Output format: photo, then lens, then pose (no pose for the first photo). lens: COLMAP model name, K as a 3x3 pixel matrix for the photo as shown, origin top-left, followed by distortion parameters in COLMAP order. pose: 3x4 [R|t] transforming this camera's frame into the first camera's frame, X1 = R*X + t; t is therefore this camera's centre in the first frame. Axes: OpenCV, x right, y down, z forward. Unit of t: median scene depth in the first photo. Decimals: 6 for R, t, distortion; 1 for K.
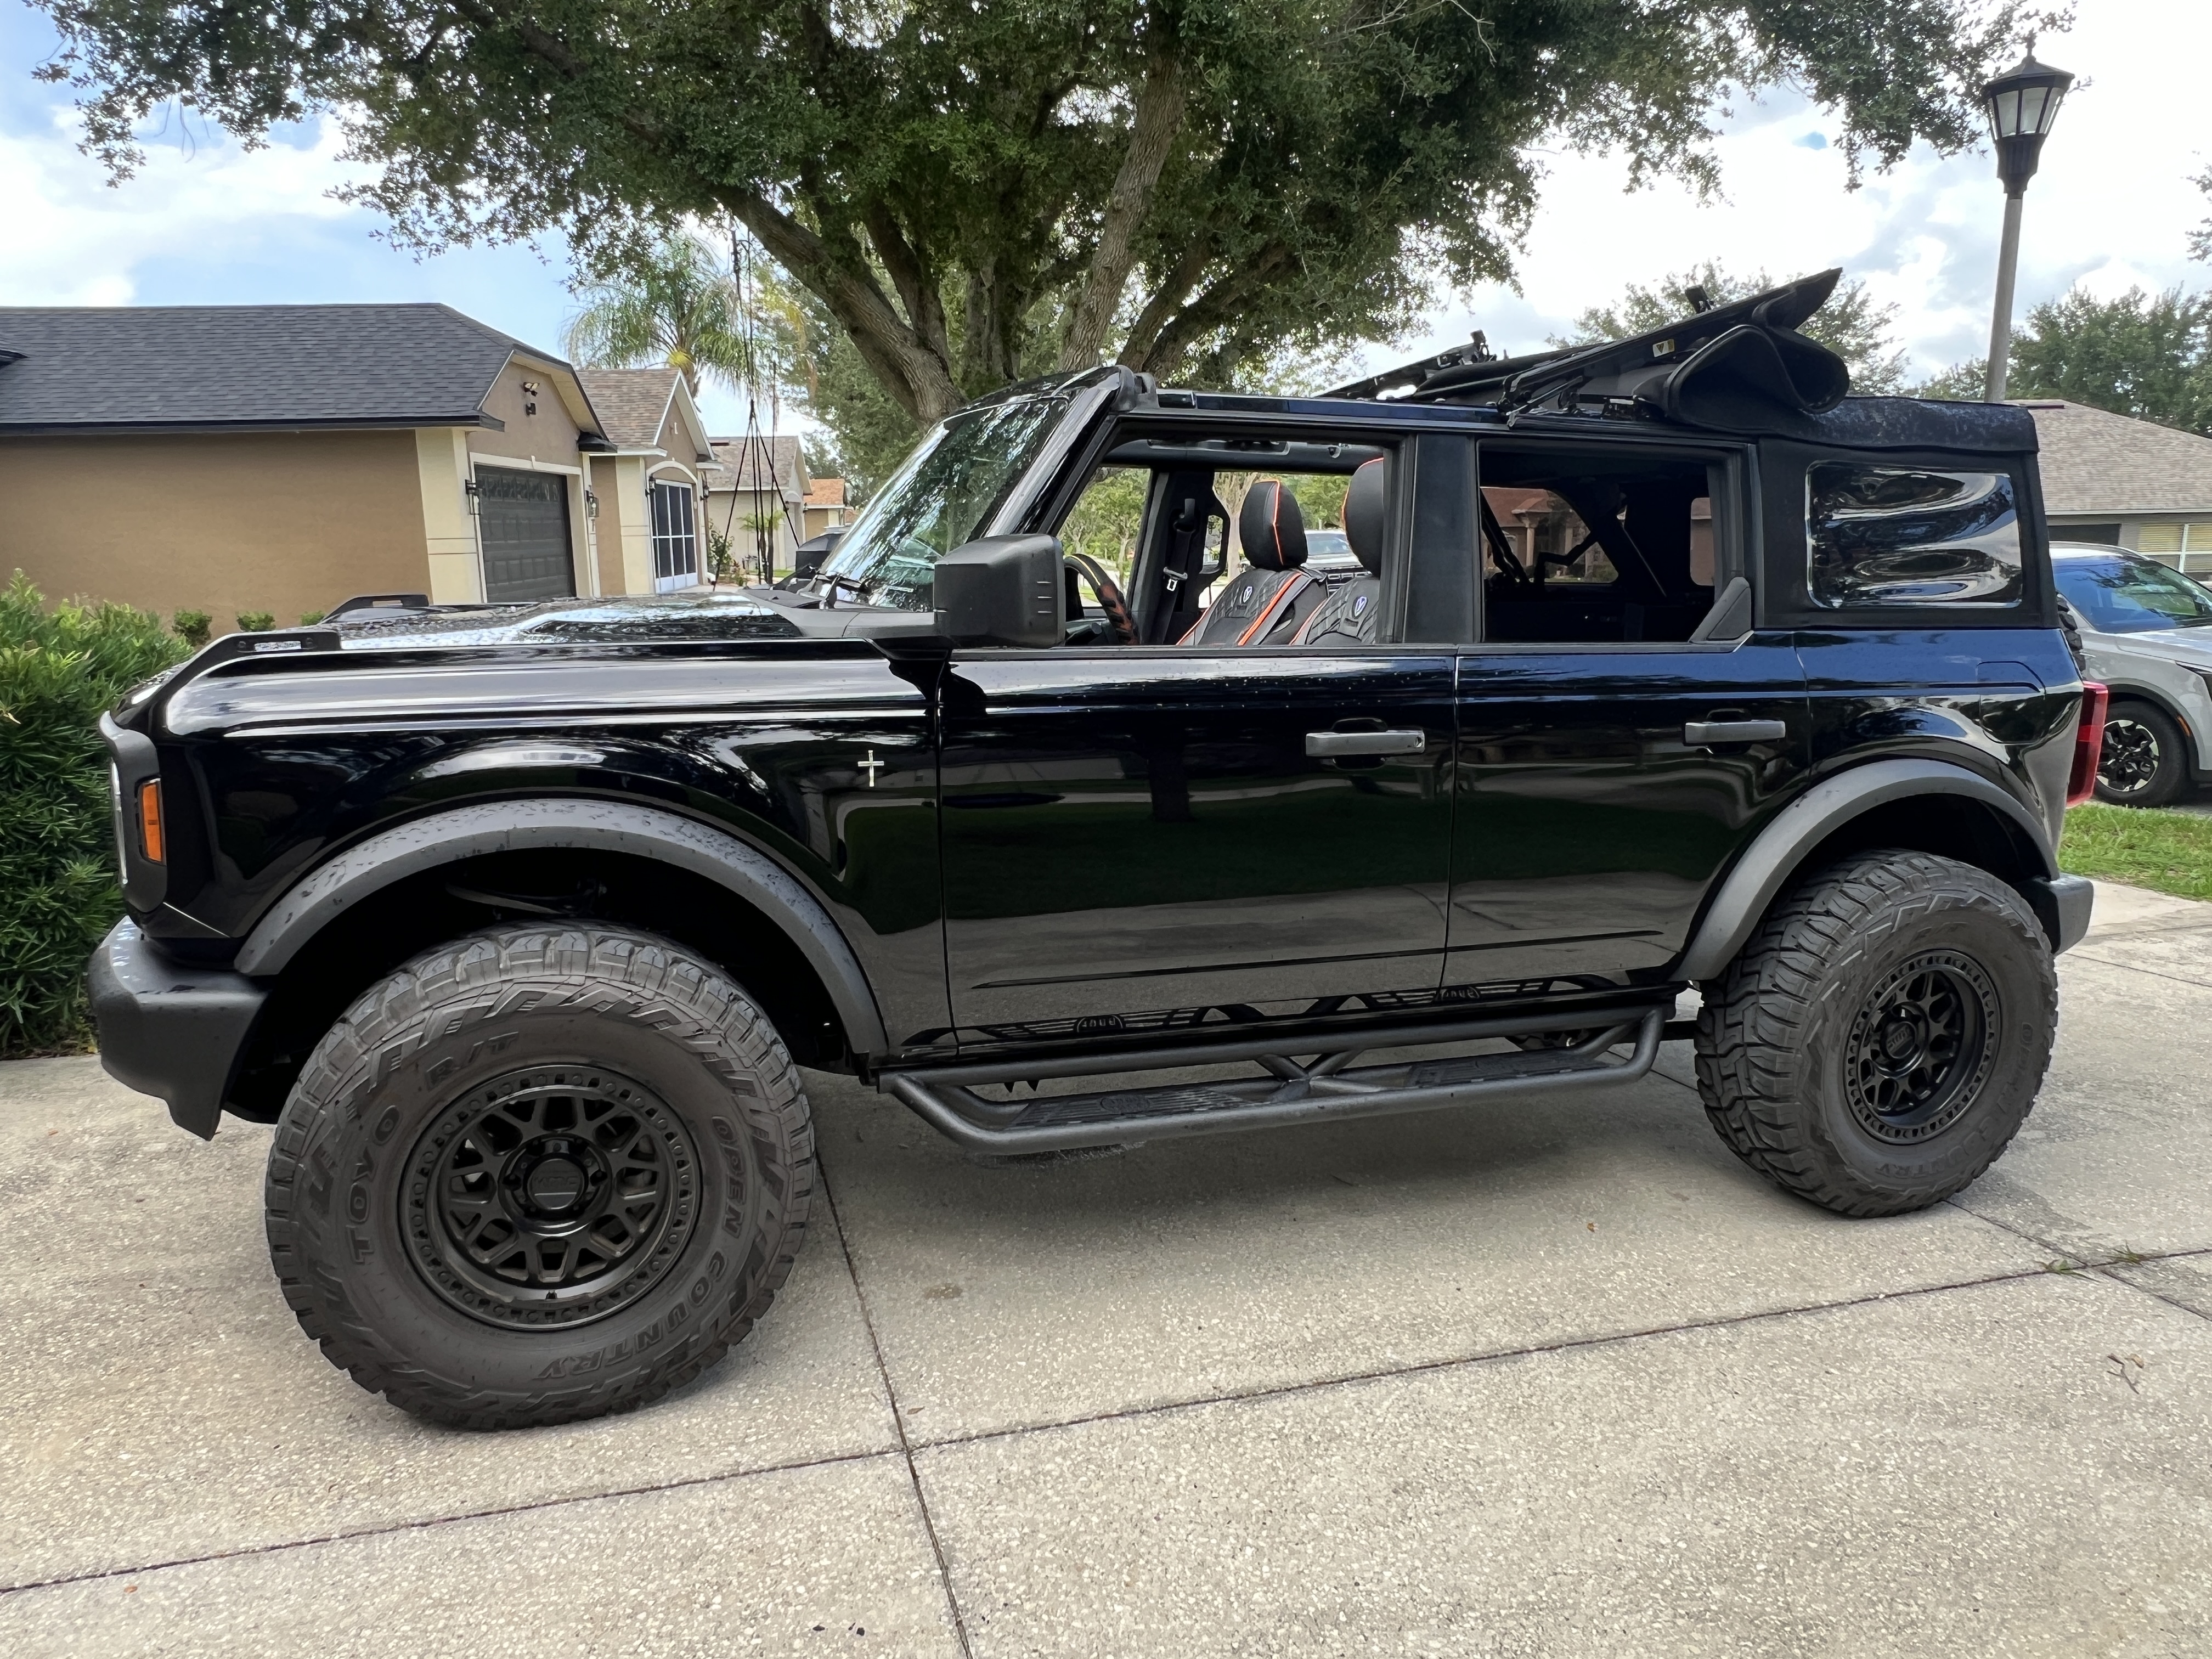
lens RADIAL K [[1451.3, 0, 1096.6], [0, 1451.3, 826.9], [0, 0, 1]] dist [-0.004743, -0.003356]
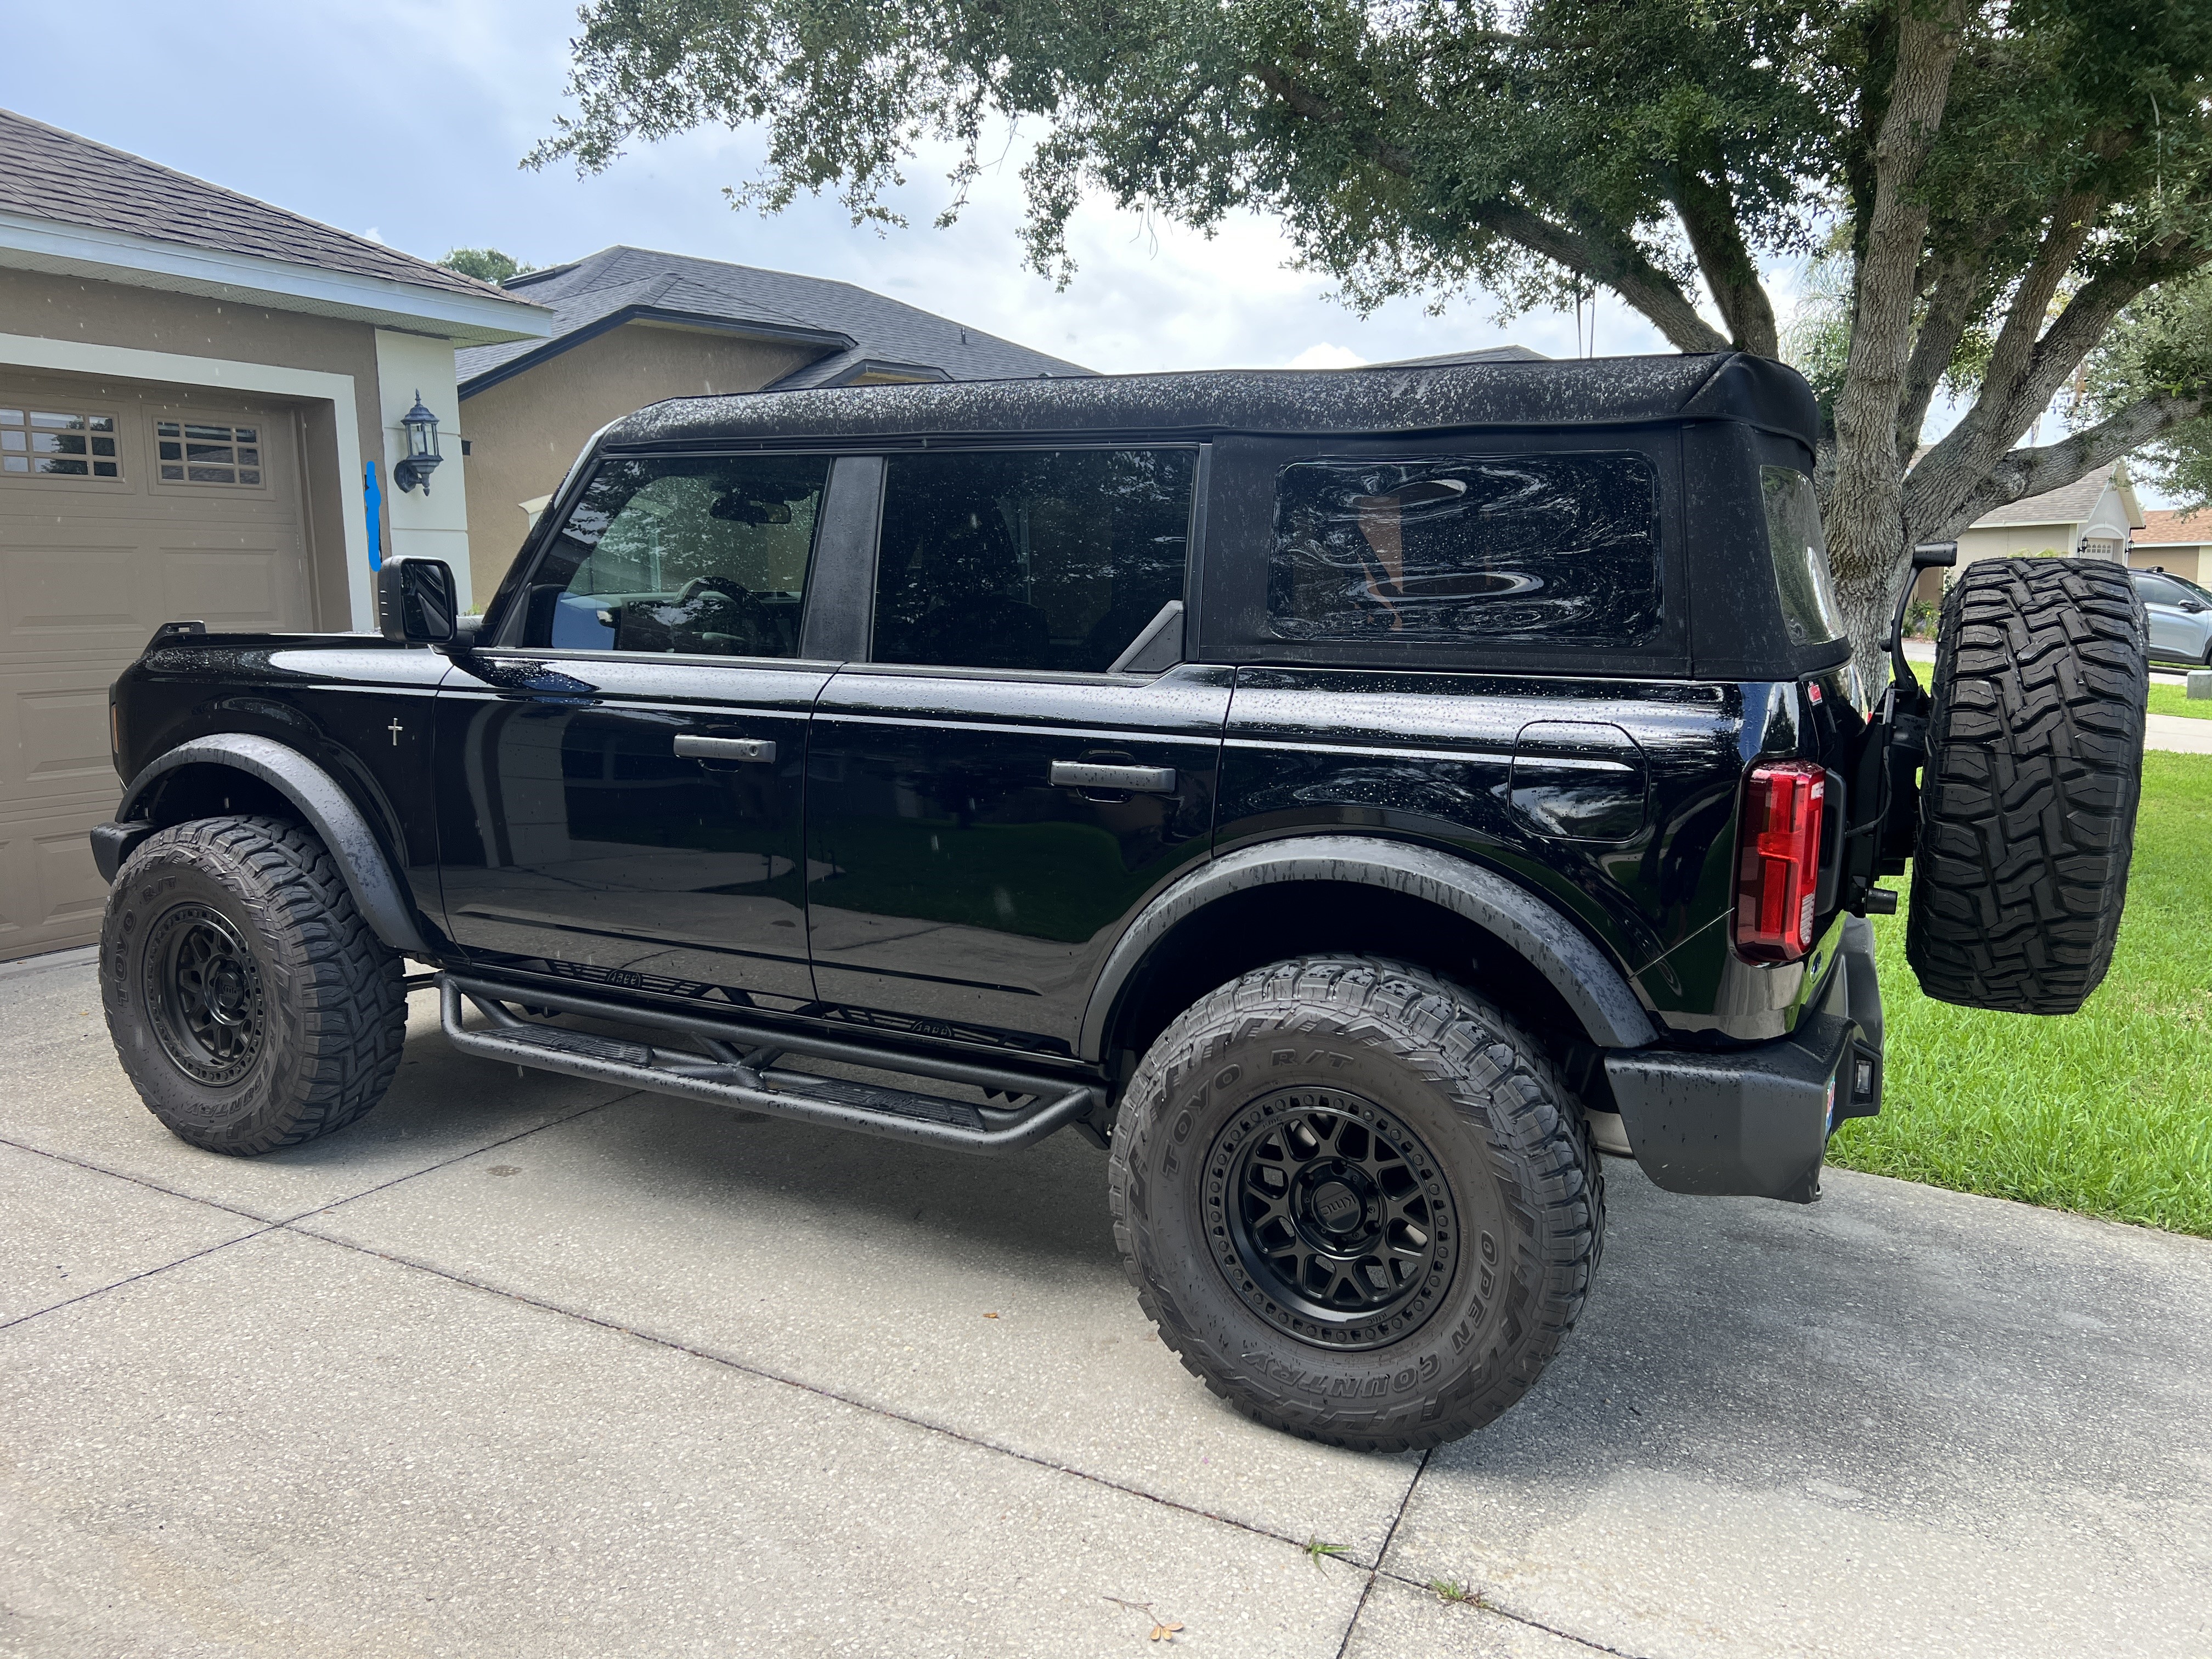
lens RADIAL K [[1665.7, 0, 1106.8], [0, 1665.7, 831.1], [0, 0, 1]] dist [0.016825, -0.017426]
pose [[0.701651, 0.095549, -0.706085, 0.407201], [-0.135389, 0.990792, -0.000462, -0.010197], [0.699539, 0.095921, 0.708127, 0.111870]]
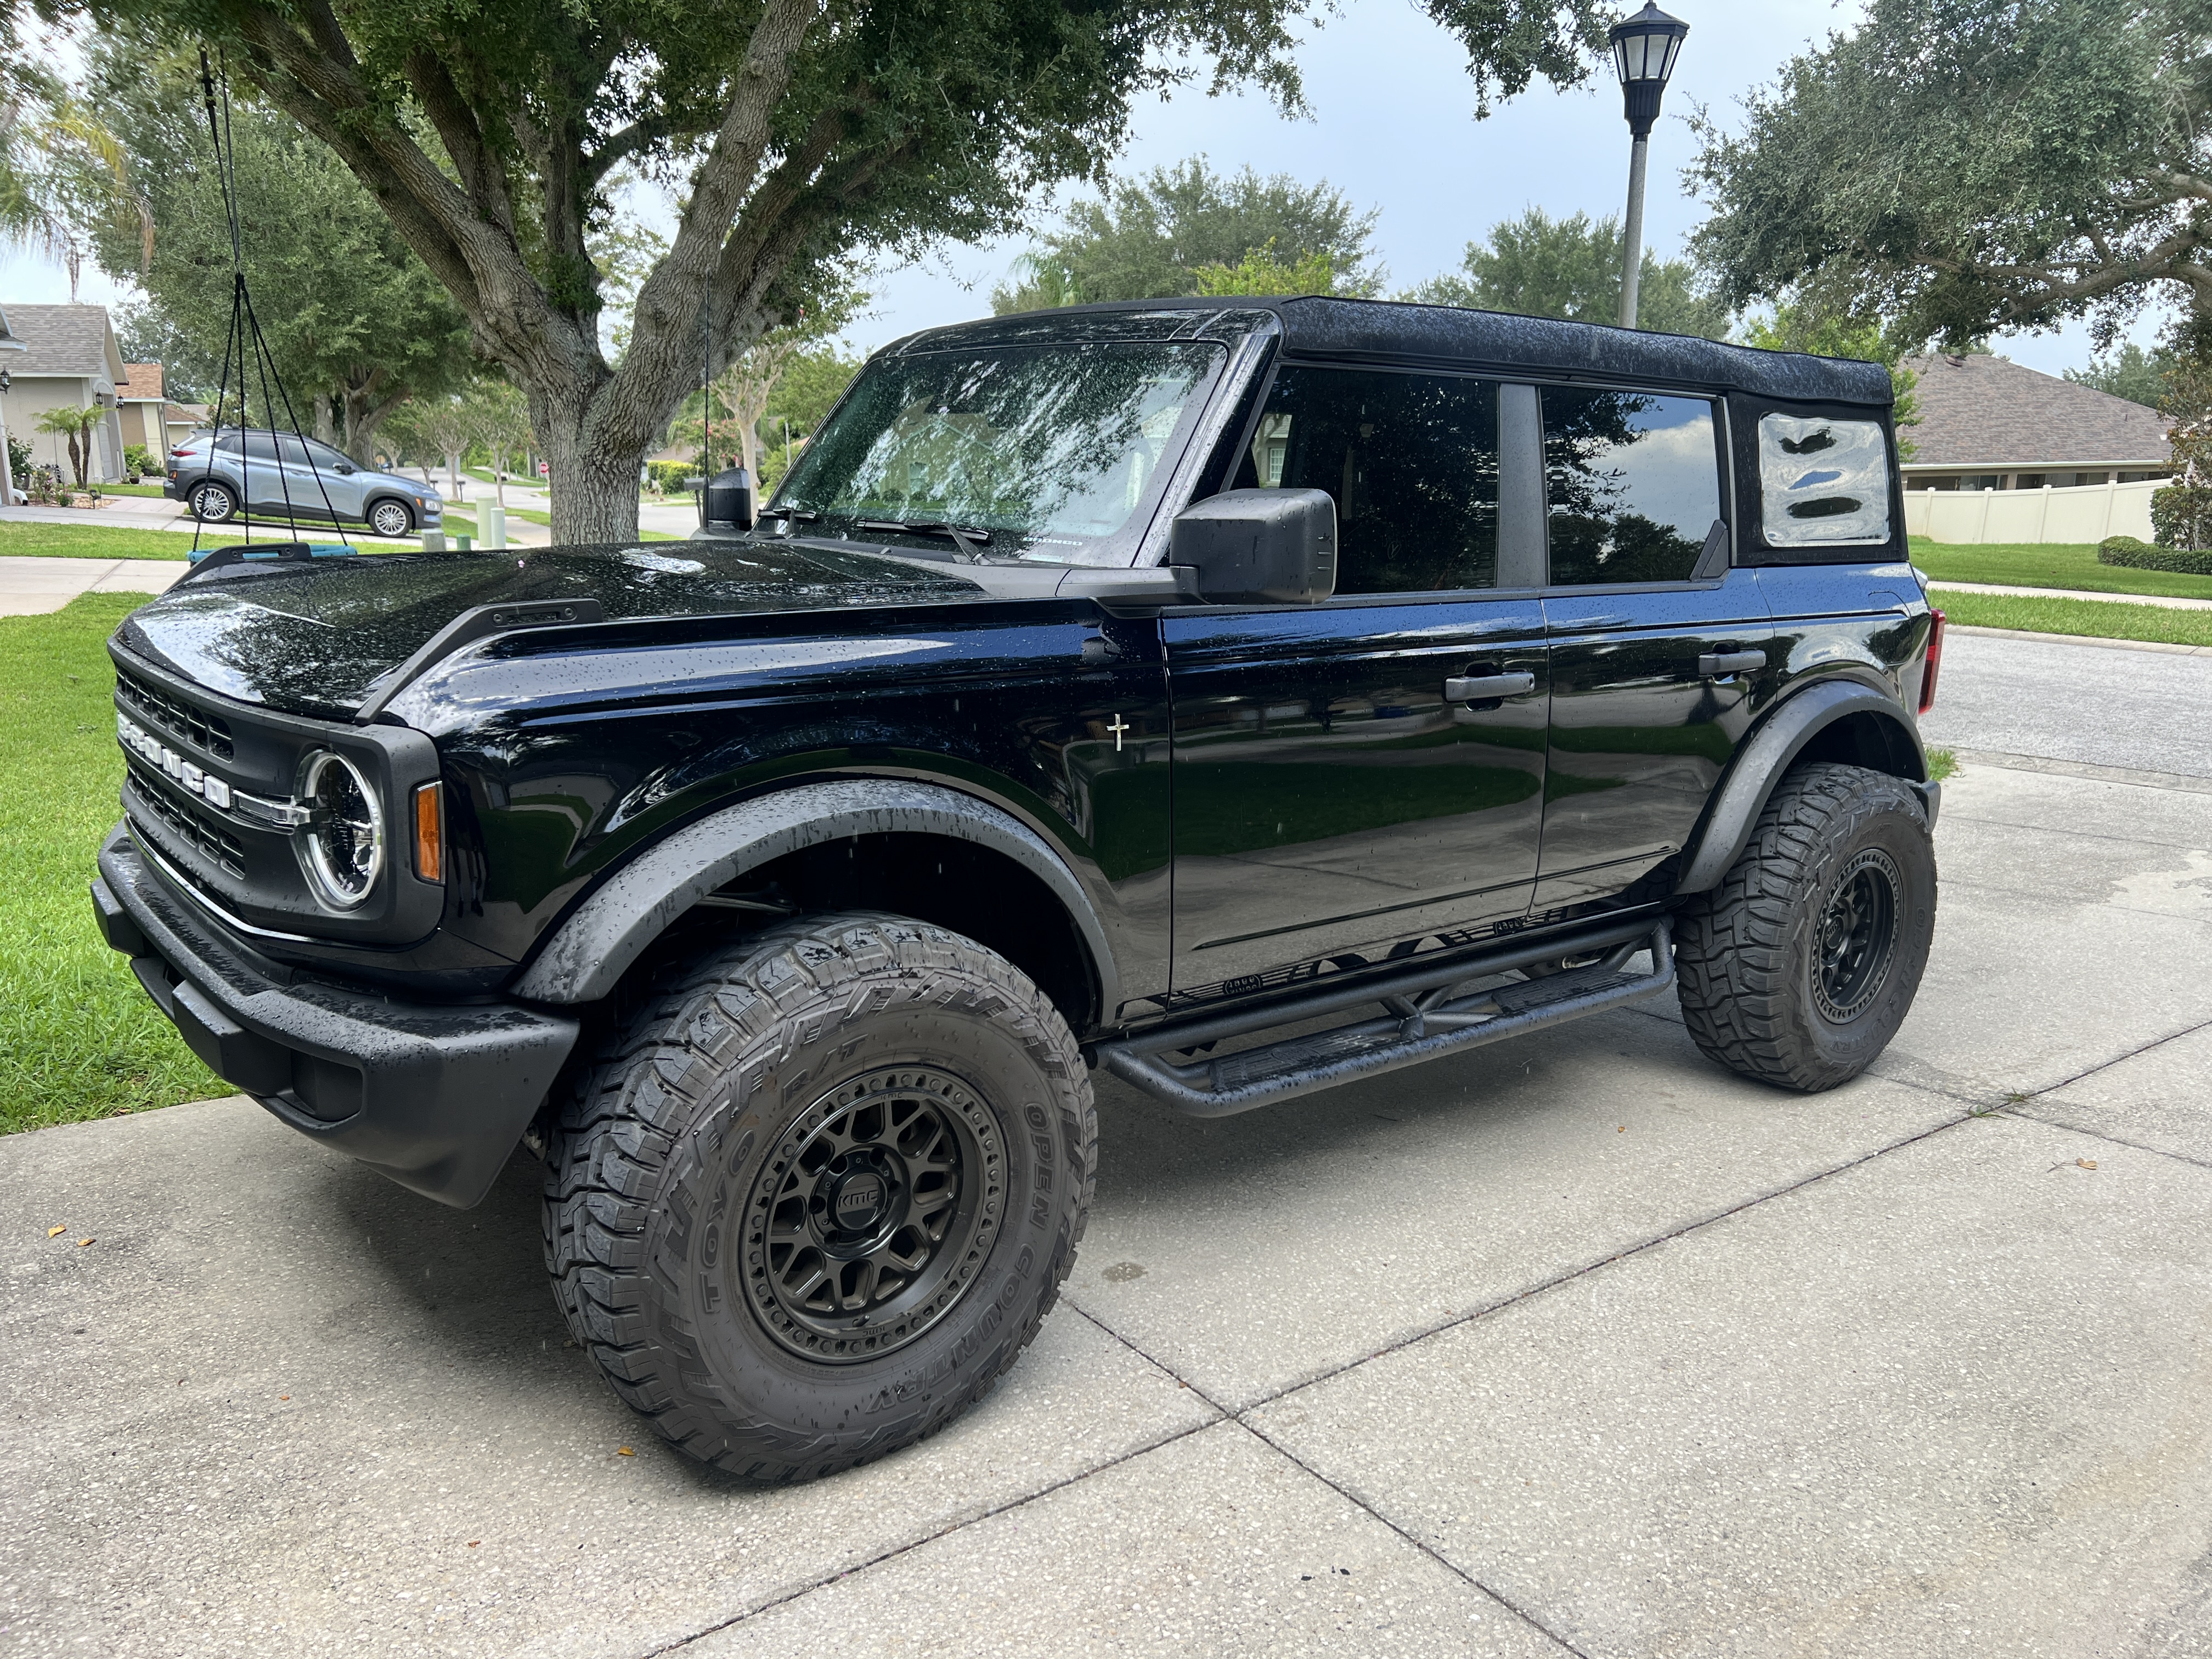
lens RADIAL K [[1665.7, 0, 1096.2], [0, 1665.7, 819.5], [0, 0, 1]] dist [0.016825, -0.017426]
pose [[0.939753, -0.063321, 0.335938, -0.159341], [0.055739, 0.997927, 0.032176, -0.005273], [-0.337279, -0.011512, 0.941334, -0.010510]]
